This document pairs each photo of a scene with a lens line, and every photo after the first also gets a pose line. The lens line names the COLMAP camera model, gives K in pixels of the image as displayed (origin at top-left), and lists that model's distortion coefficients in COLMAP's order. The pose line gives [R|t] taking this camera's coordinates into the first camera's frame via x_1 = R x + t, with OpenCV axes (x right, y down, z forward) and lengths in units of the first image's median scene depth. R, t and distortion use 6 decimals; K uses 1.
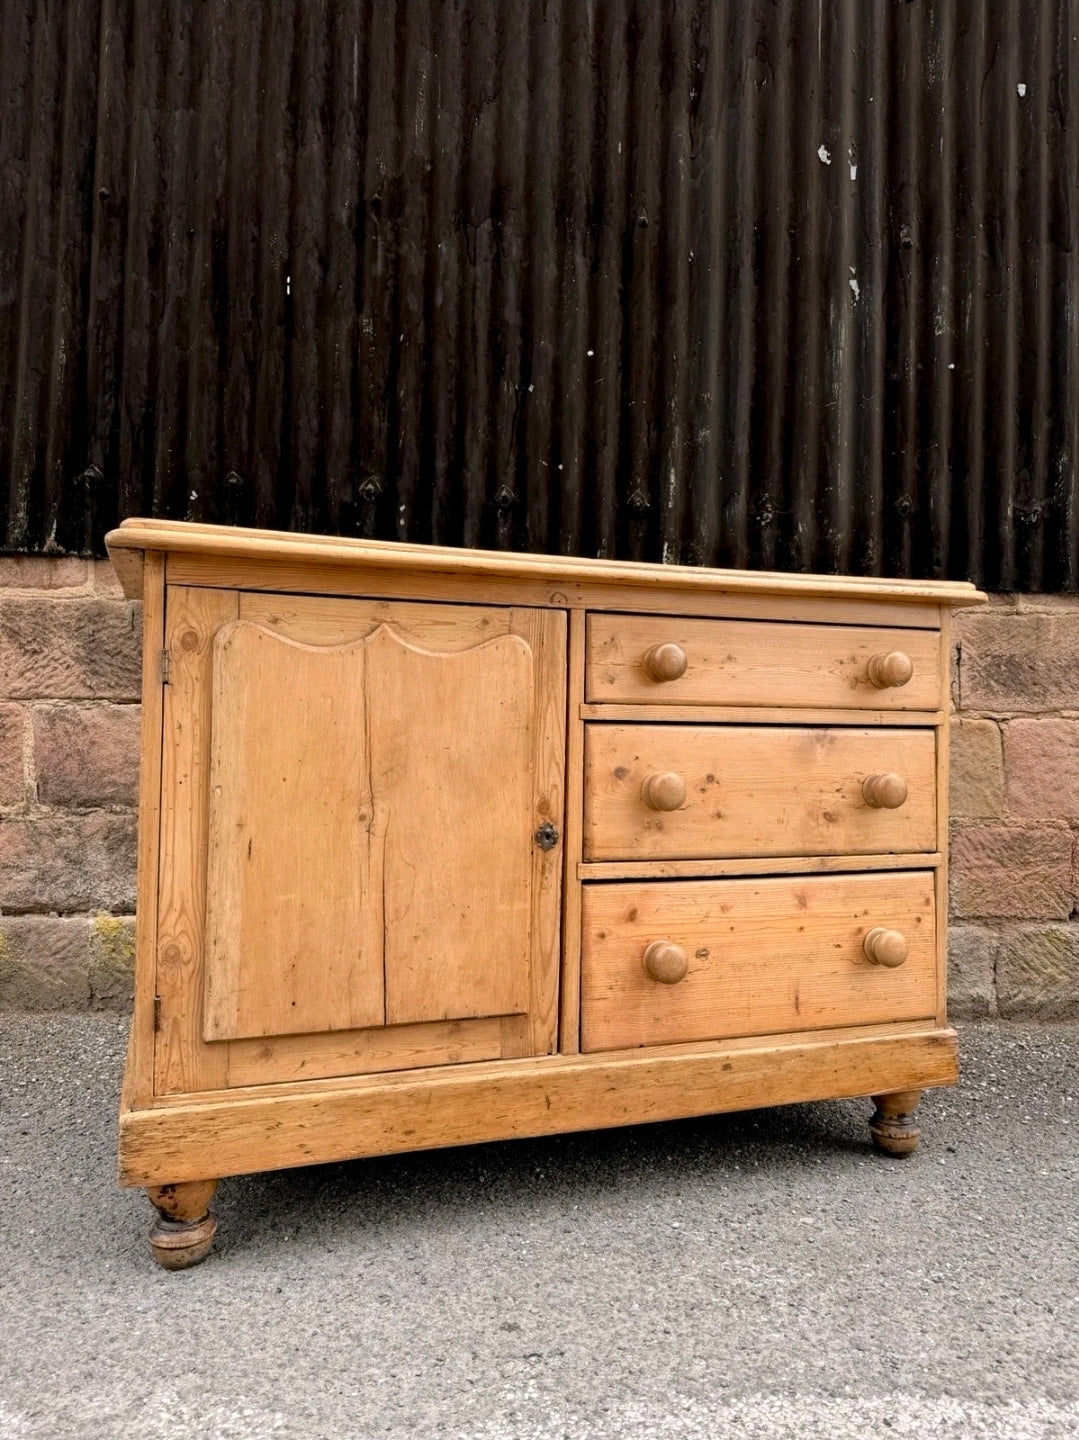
lens RADIAL K [[1028.2, 0, 538.0], [0, 1028.2, 720.6], [0, 0, 1]] dist [0.004971, -0.013697]
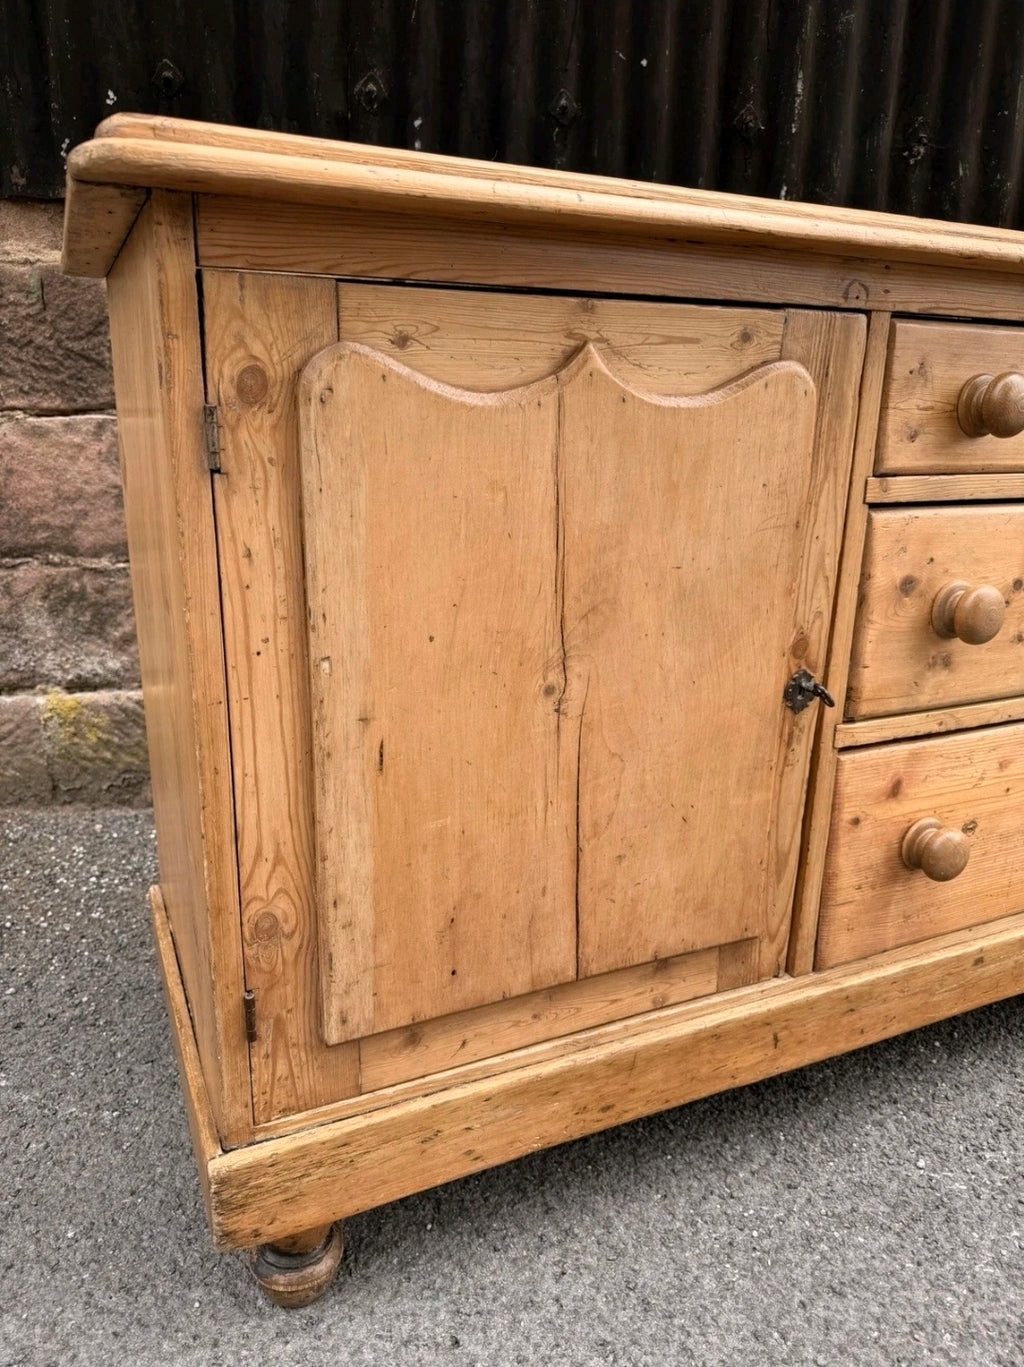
lens RADIAL K [[983.4, 0, 509.4], [0, 983.4, 693.5], [0, 0, 1]] dist [-0.008097, -0.006211]
pose [[0.996578, -0.019735, 0.080273, -0.211948], [-0.005613, 0.952689, 0.303896, -0.067347], [-0.082473, -0.303307, 0.949317, 0.397599]]
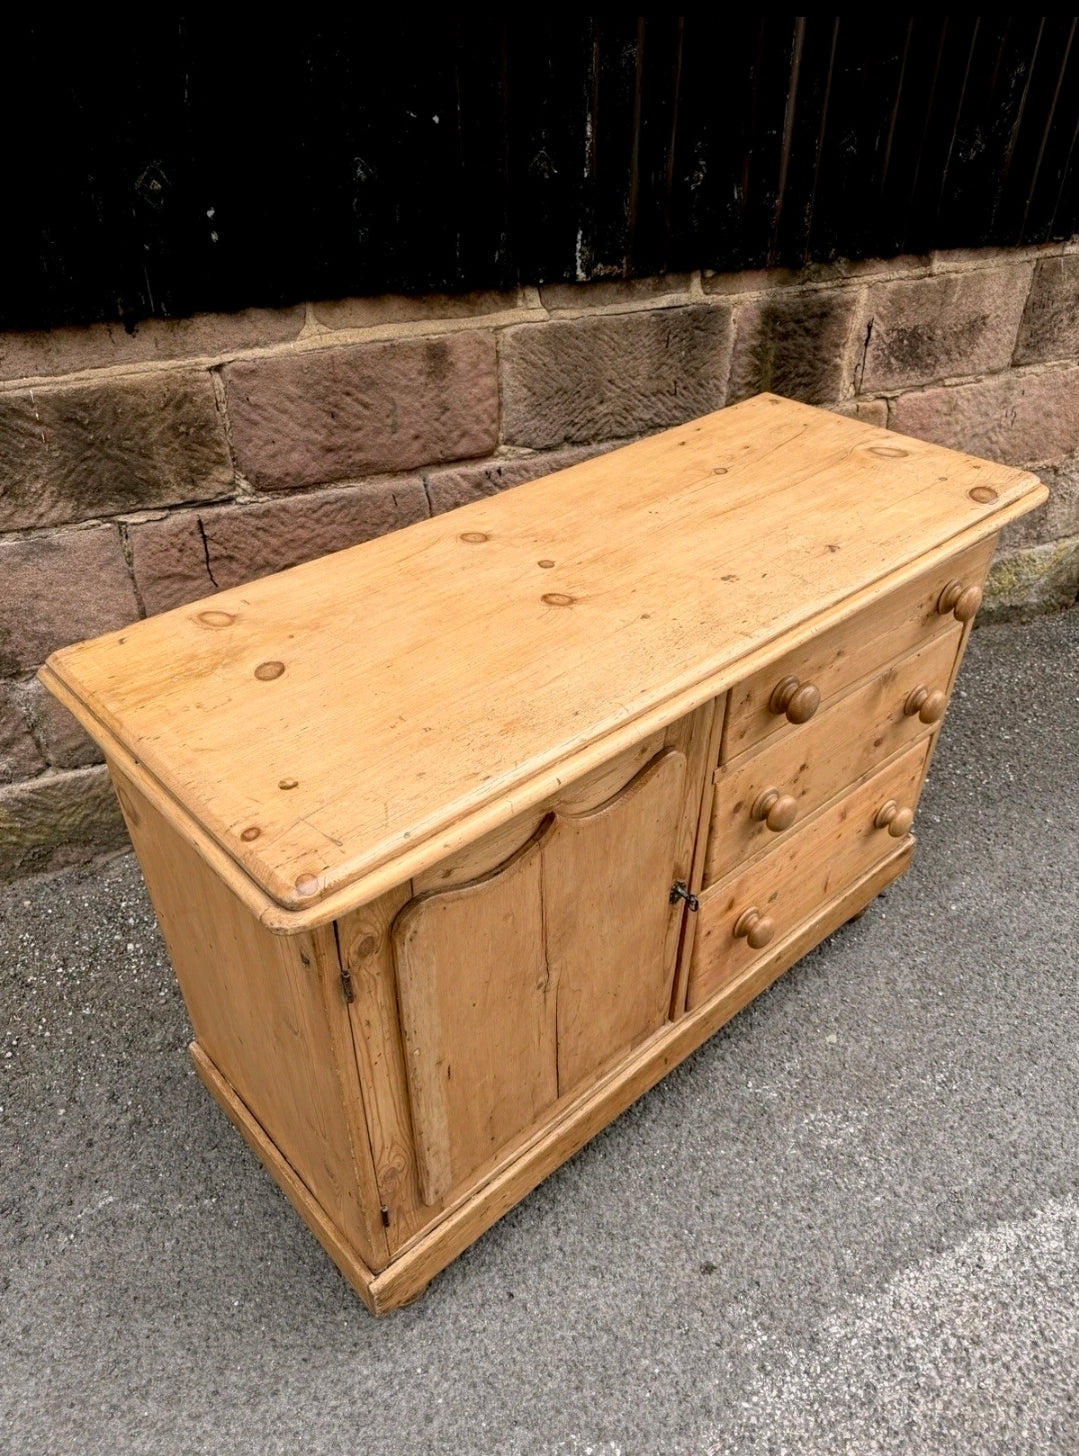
lens RADIAL K [[1029.2, 0, 545.3], [0, 1029.2, 745.6], [0, 0, 1]] dist [-0.002522, -0.007029]
pose [[0.923895, -0.240412, 0.297690, -0.339695], [0.000441, 0.778647, 0.627462, -0.566190], [-0.382645, -0.579578, 0.719494, 0.403623]]
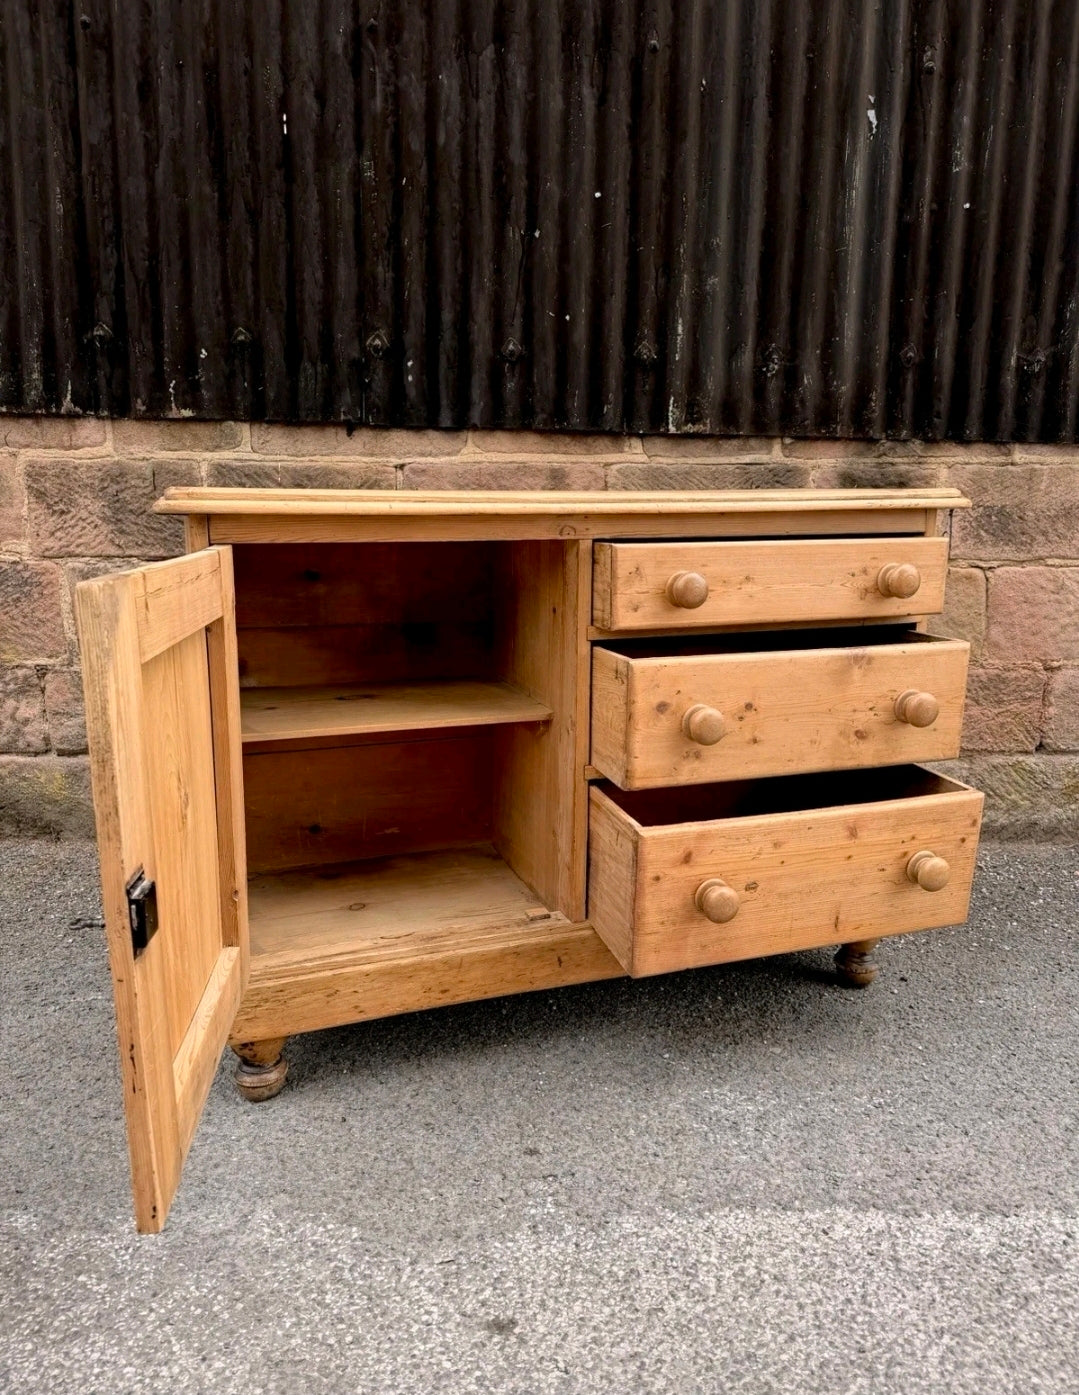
lens RADIAL K [[1026.6, 0, 539.4], [0, 1026.6, 680.1], [0, 0, 1]] dist [0.013839, -0.026362]
pose [[0.999970, -0.006885, -0.003546, -0.006801], [0.007469, 0.978418, 0.206502, -0.177267], [0.002047, -0.206523, 0.978440, -0.082778]]
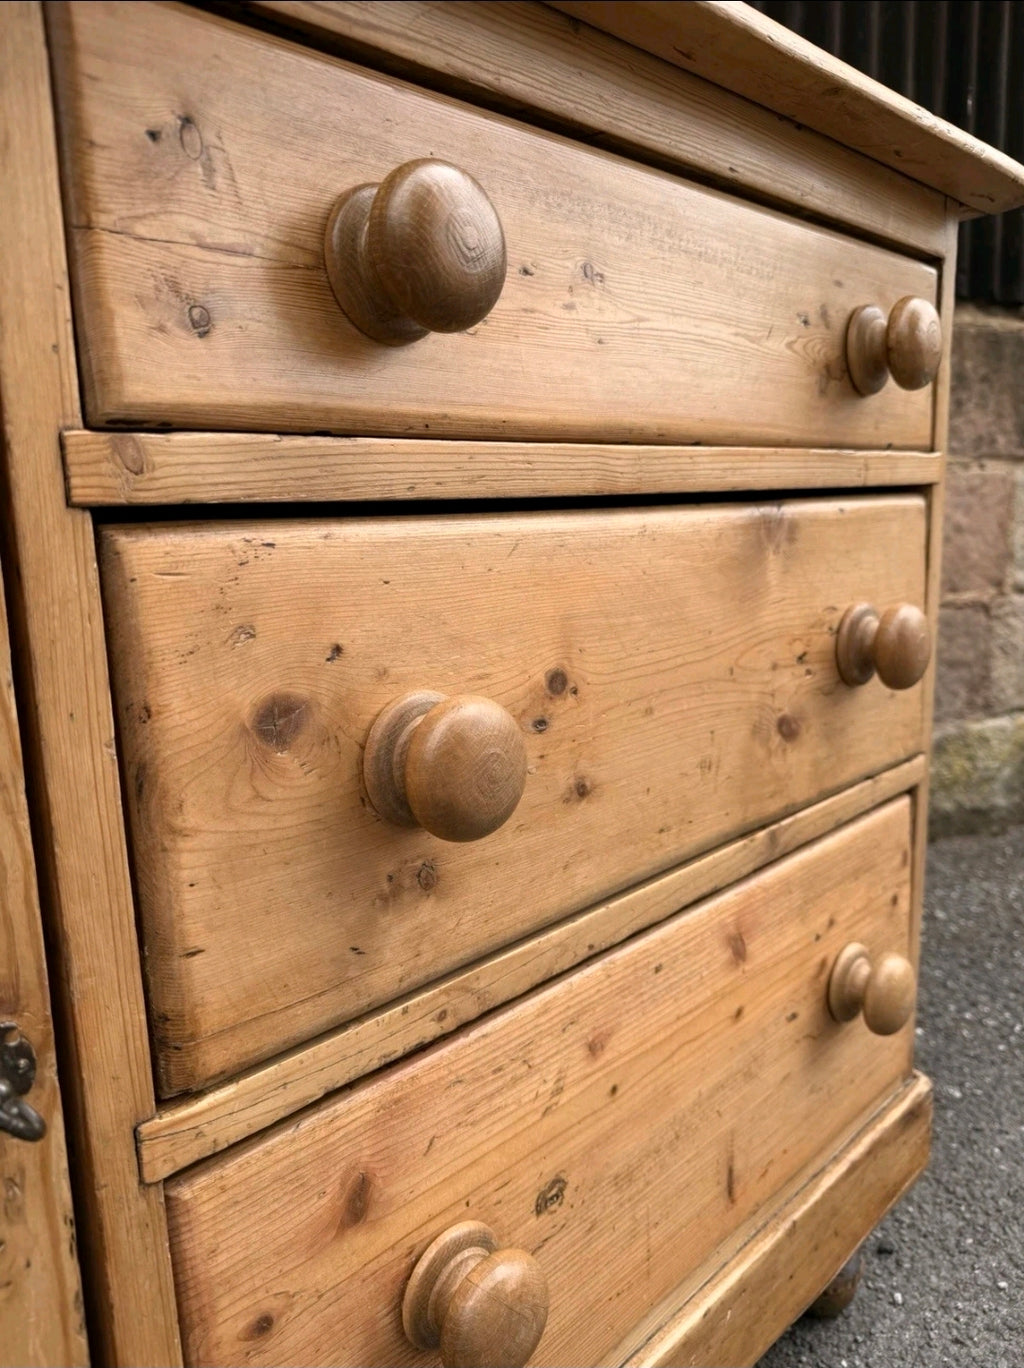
lens RADIAL K [[1006.2, 0, 532.3], [0, 1006.2, 687.2], [0, 0, 1]] dist [-0.021674, -0.002787]
pose [[0.894904, -0.116617, 0.430752, 0.031737], [0.028422, 0.978186, 0.205776, -0.004200], [-0.445353, -0.171907, 0.878697, 0.732868]]
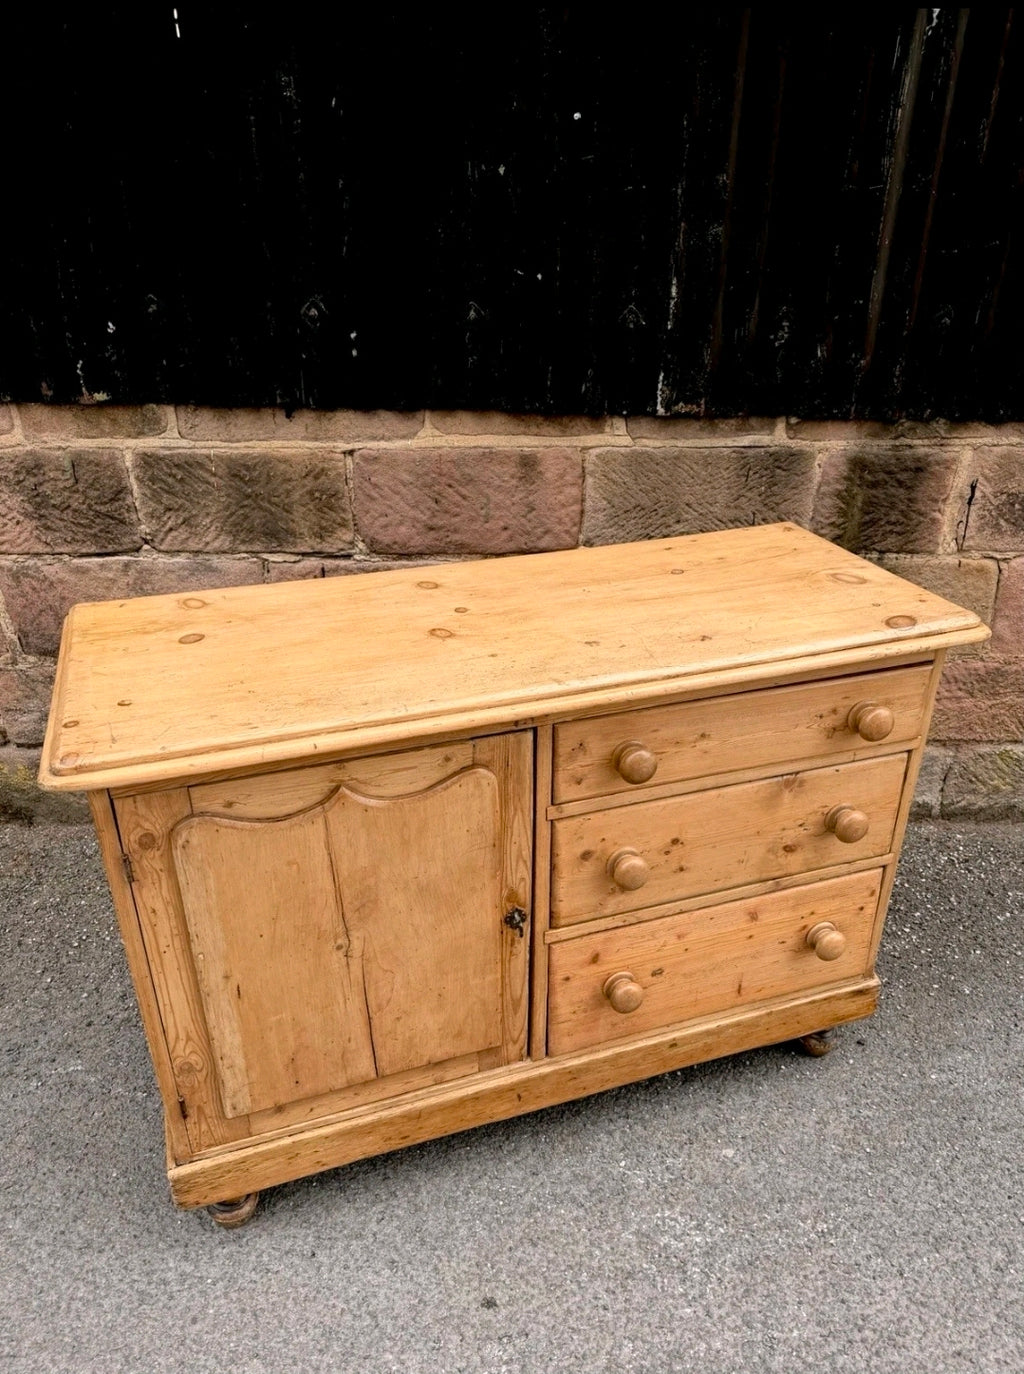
lens RADIAL K [[997.1, 0, 522.2], [0, 997.1, 719.3], [0, 0, 1]] dist [0.007999, -0.020032]
pose [[0.999854, -0.004923, -0.016374, 0.031703], [0.012353, 0.870112, 0.492699, -0.540494], [0.011822, -0.492830, 0.870045, 0.190145]]
